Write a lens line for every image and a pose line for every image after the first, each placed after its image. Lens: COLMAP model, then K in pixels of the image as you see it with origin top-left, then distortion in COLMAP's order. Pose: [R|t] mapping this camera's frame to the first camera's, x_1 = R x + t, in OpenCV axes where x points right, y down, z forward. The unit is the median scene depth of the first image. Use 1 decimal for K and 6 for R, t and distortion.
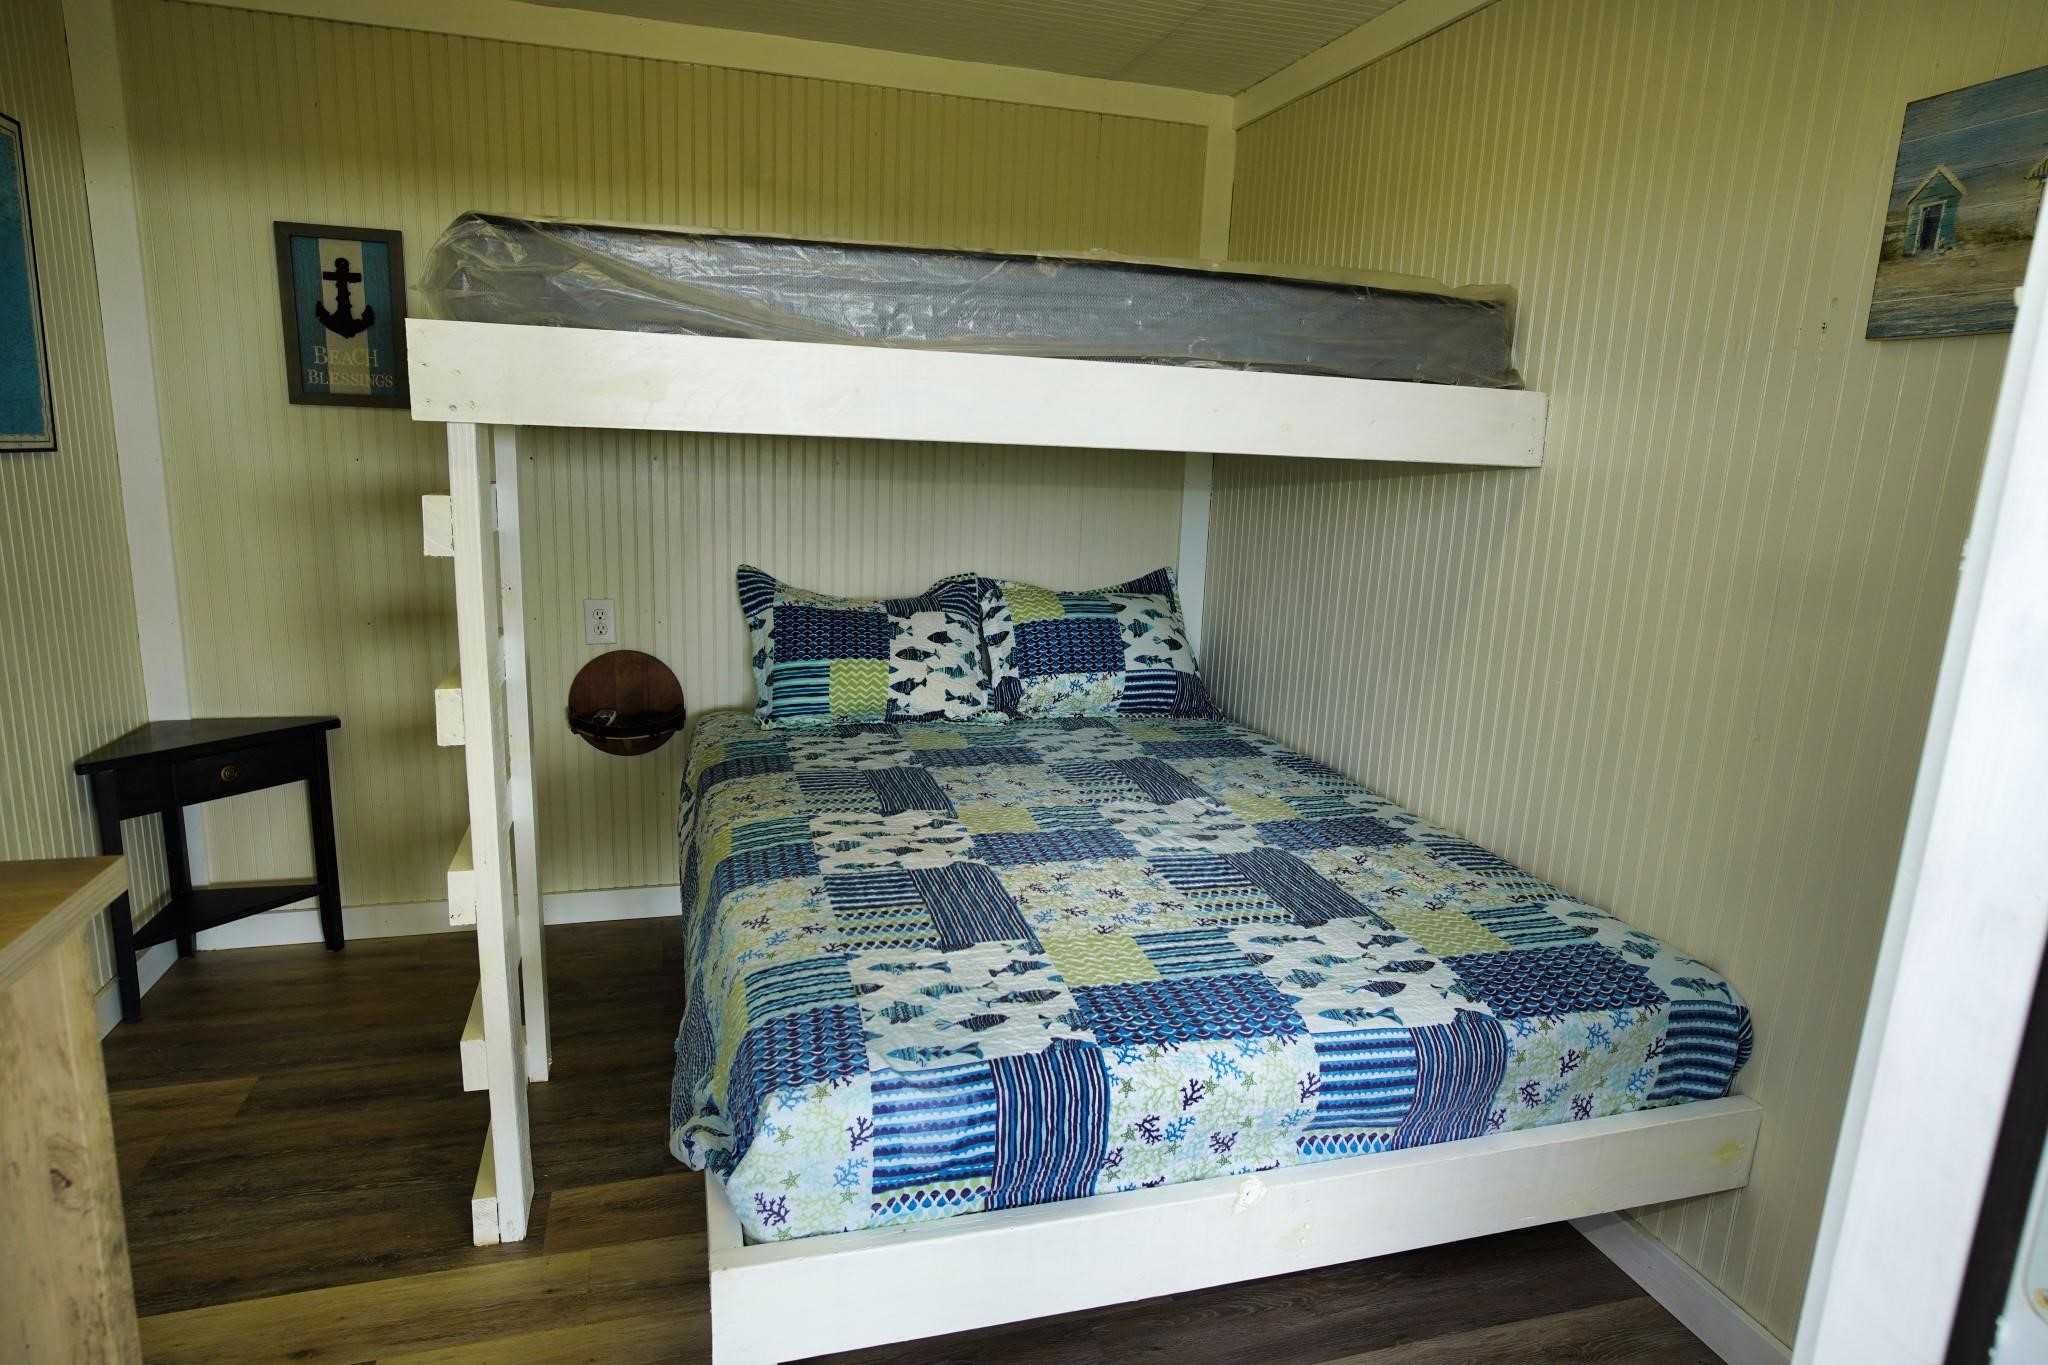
lens RADIAL K [[1151.8, 0, 1034.3], [0, 1151.8, 661.3], [0, 0, 1]] dist [-0.001787, 0.000431]
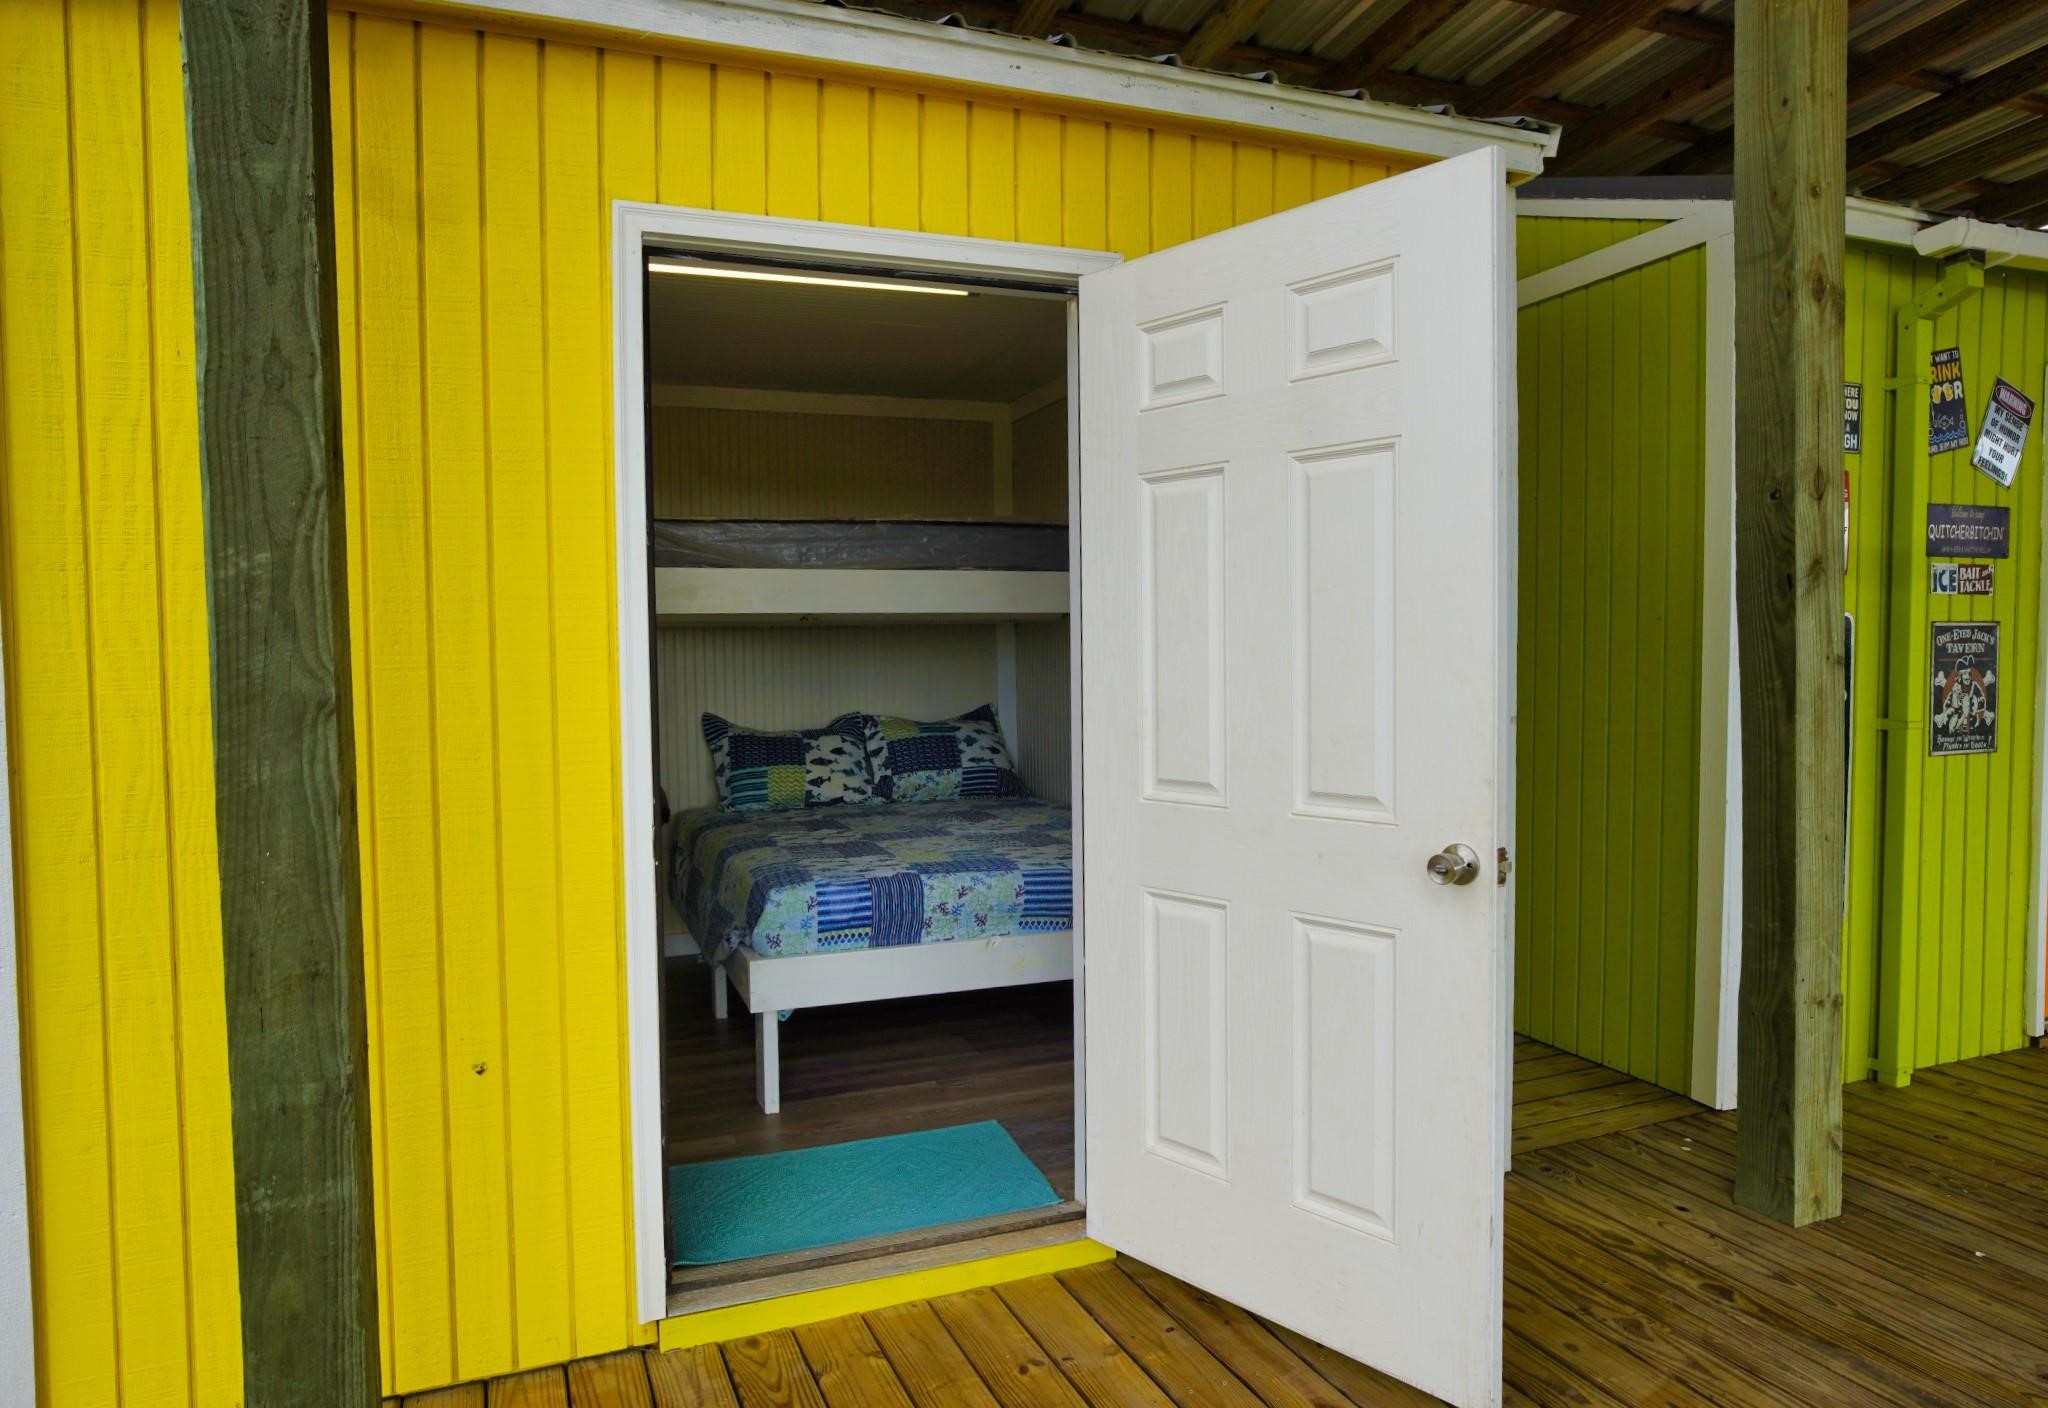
lens RADIAL K [[1214.7, 0, 1024.0], [0, 1214.7, 704.0], [0, 0, 1]] dist [-0.003110, -0.001152]
pose [[0.995334, -0.061248, 0.074562, 0.049201], [0.071583, 0.986849, -0.144928, 0.174440], [-0.064705, 0.149589, 0.986629, -0.638318]]
